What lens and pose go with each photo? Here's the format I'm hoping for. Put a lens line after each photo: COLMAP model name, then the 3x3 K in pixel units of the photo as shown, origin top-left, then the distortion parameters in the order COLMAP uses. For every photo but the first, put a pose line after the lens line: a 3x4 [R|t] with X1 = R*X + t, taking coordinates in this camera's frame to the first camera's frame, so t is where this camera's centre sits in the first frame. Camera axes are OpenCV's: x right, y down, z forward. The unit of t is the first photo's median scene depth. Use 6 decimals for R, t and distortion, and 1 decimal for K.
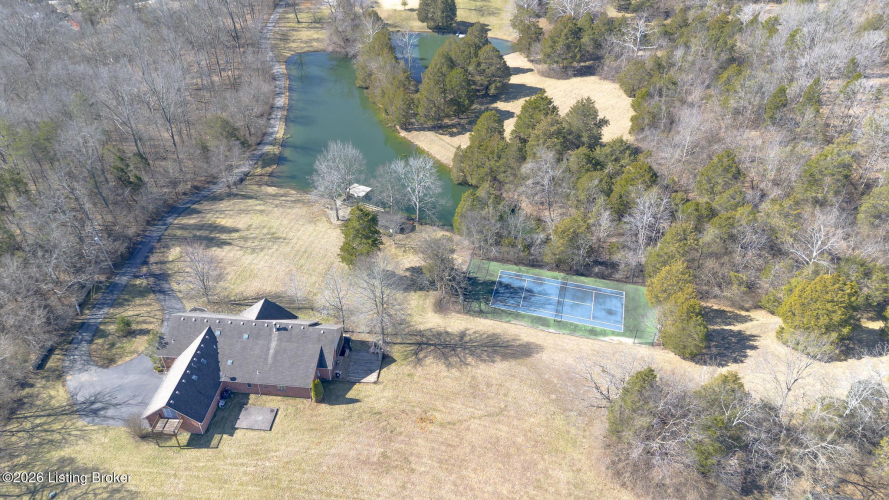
lens RADIAL K [[628.3, 0, 444.5], [0, 628.3, 250.0], [0, 0, 1]] dist [0.083340, -0.093875]
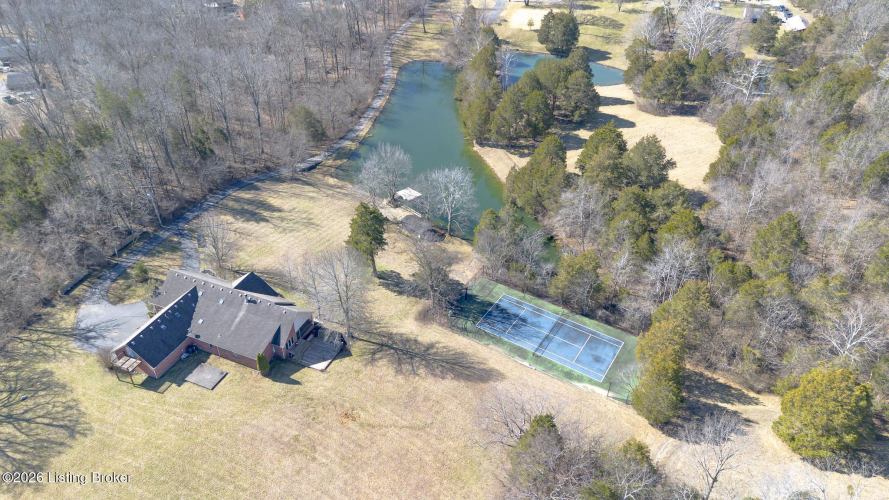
lens RADIAL K [[628.3, 0, 444.5], [0, 628.3, 250.0], [0, 0, 1]] dist [0.083340, -0.093875]
pose [[0.952435, 0.180286, -0.245694, 0.248170], [-0.187449, 0.982257, -0.005887, -0.012684], [0.240273, 0.051662, 0.969330, 0.028592]]
